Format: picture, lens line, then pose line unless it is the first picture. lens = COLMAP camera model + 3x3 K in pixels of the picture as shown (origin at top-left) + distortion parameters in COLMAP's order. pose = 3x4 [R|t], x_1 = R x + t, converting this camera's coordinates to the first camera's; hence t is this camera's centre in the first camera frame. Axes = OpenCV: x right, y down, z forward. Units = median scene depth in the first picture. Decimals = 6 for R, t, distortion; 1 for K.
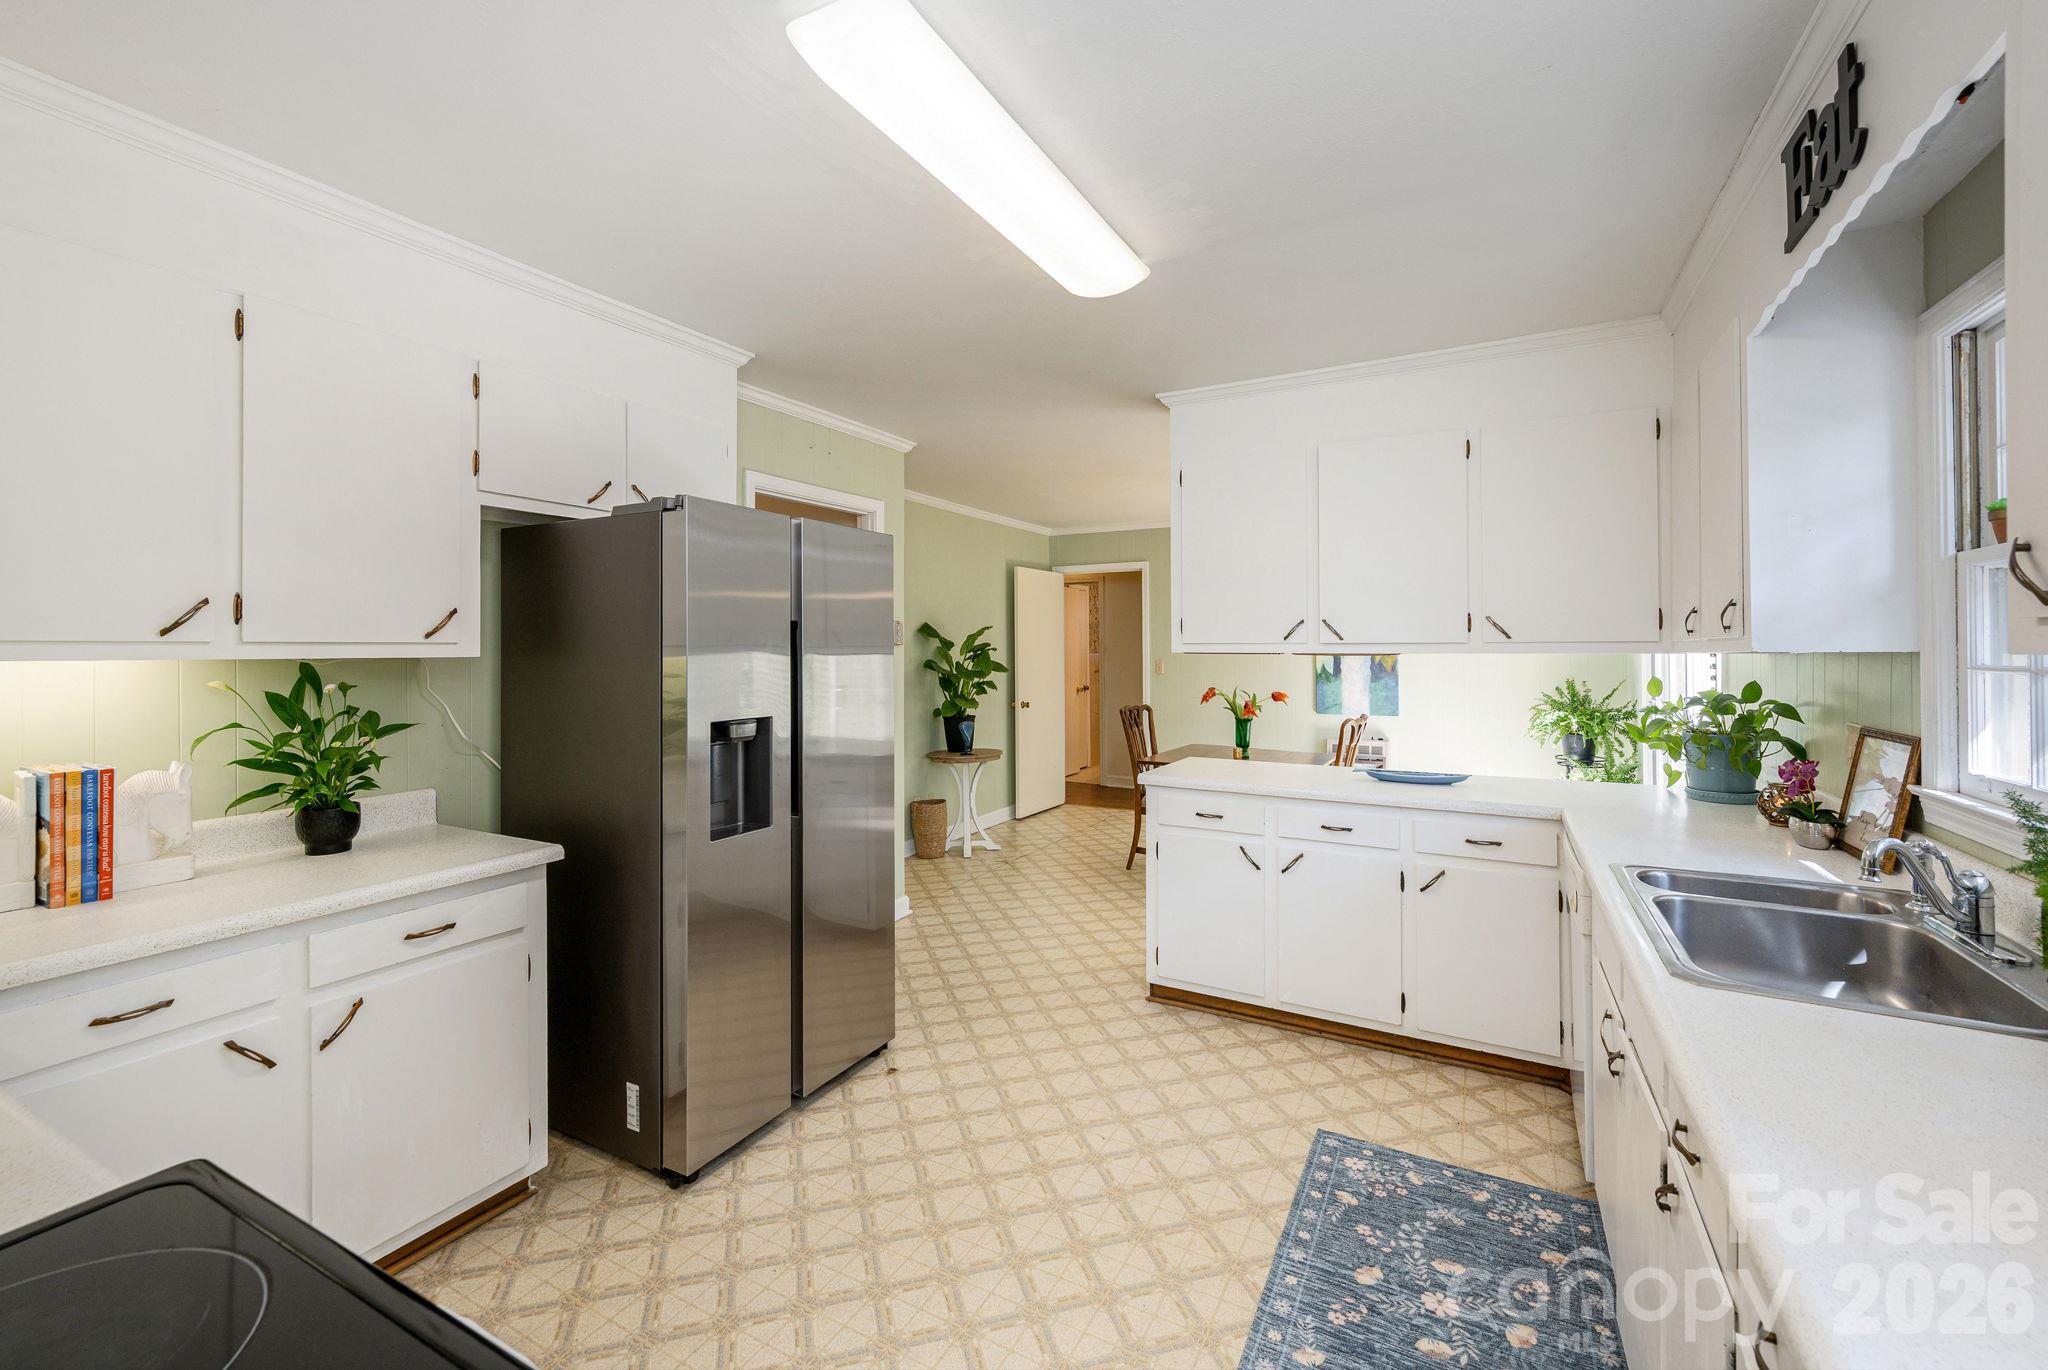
lens RADIAL K [[891.3, 0, 1024.2], [0, 891.3, 638.0], [0, 0, 1]] dist [-0.004047, -0.000099]
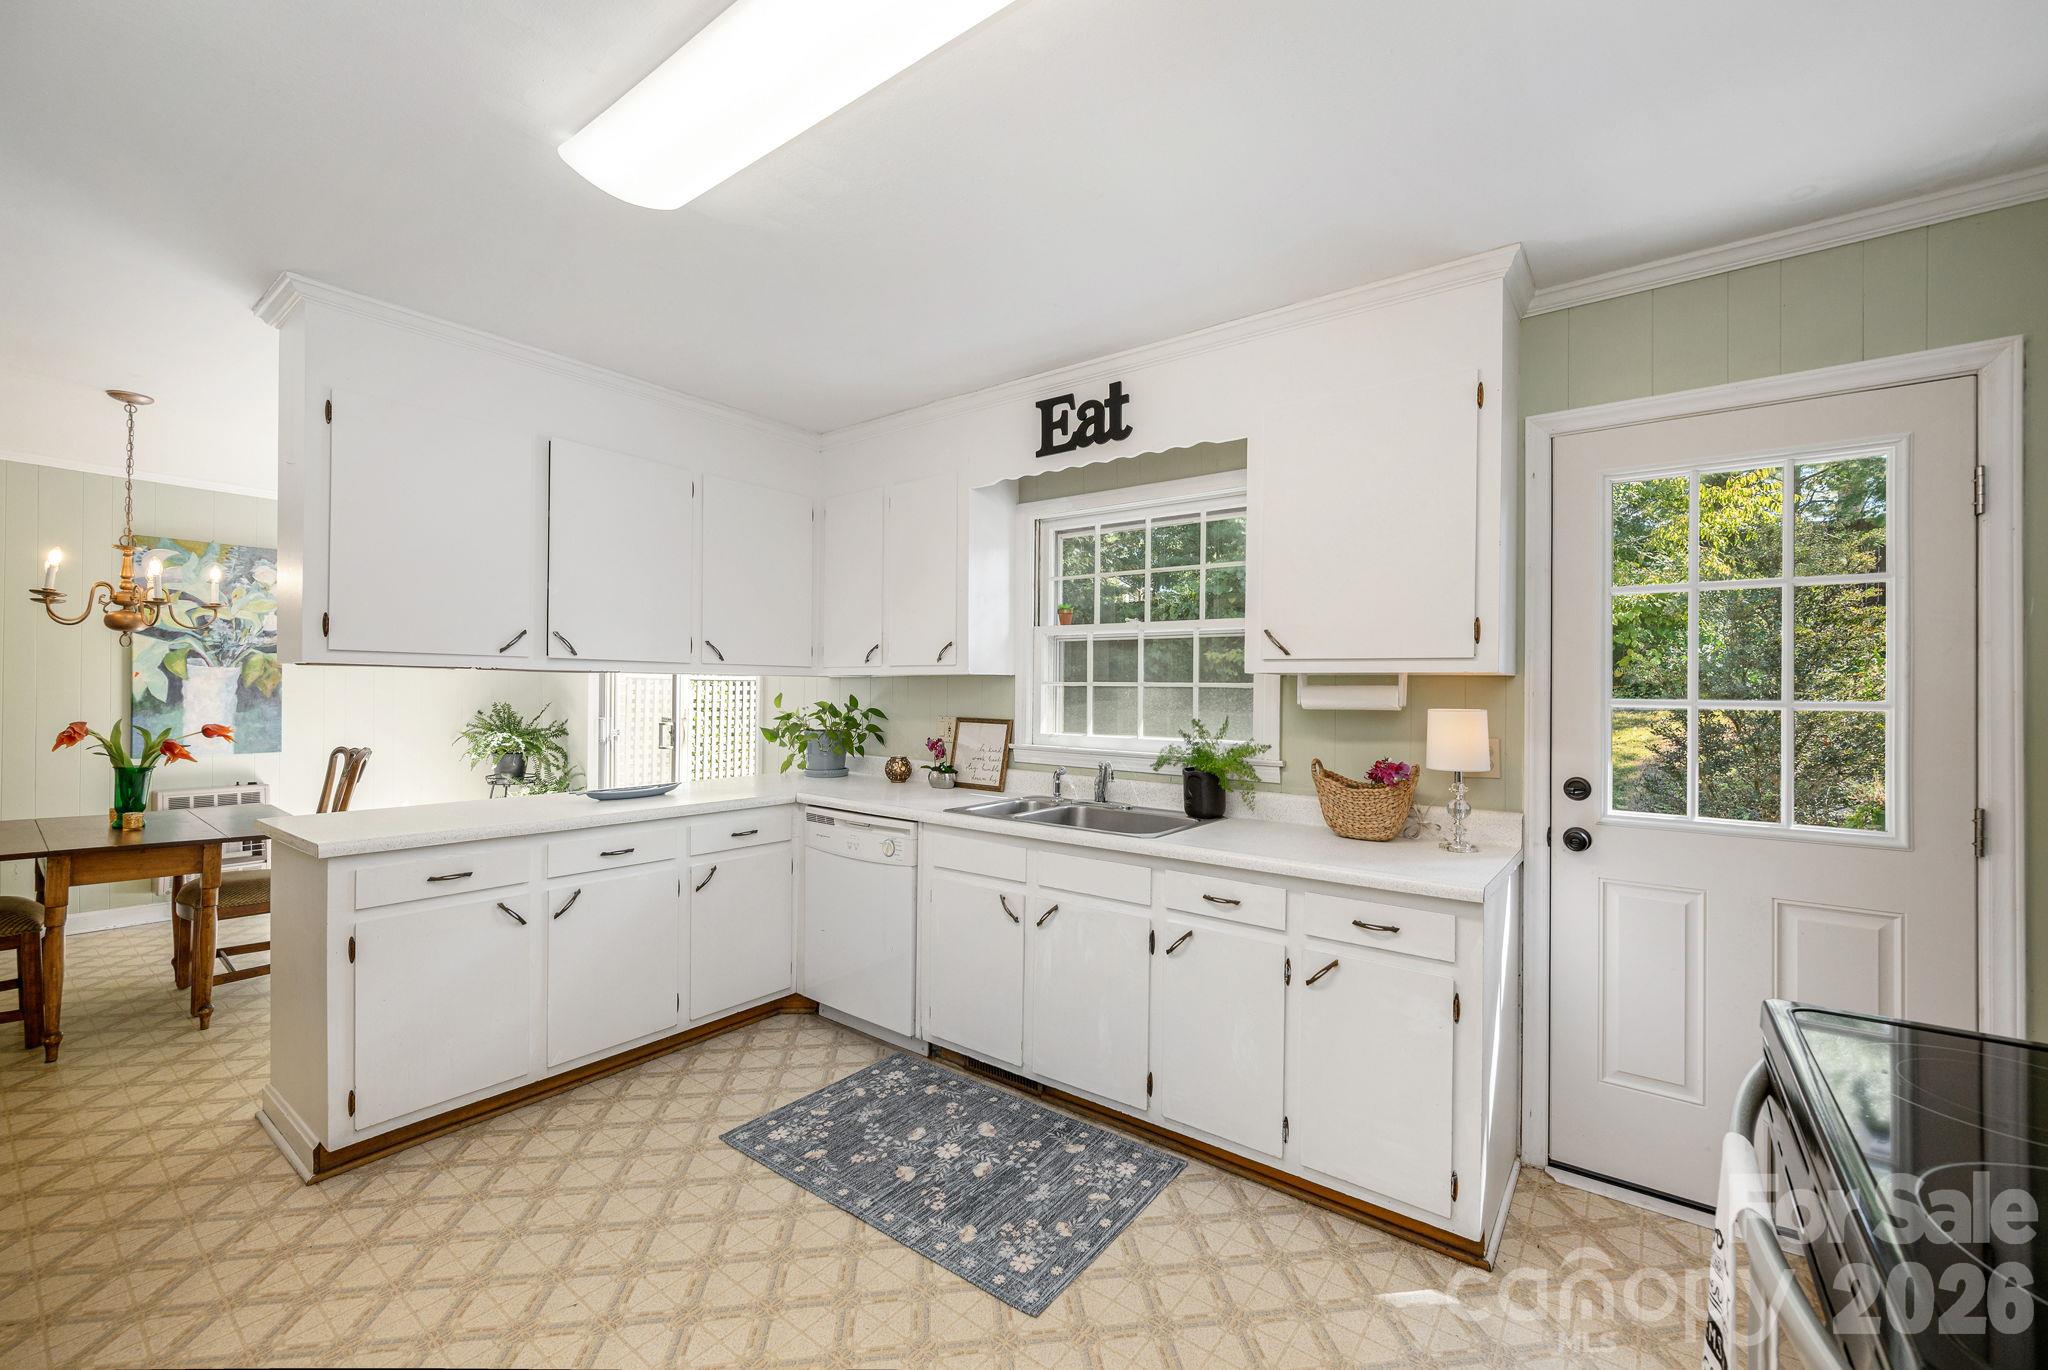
lens RADIAL K [[812.4, 0, 1024.4], [0, 812.4, 692.7], [0, 0, 1]] dist [0.003884, 0.000324]
pose [[0.118743, -0.000345, 0.992925, -0.553339], [-0.024312, 0.999699, 0.003255, 0.034113], [-0.992627, -0.024526, 0.118699, 0.559756]]
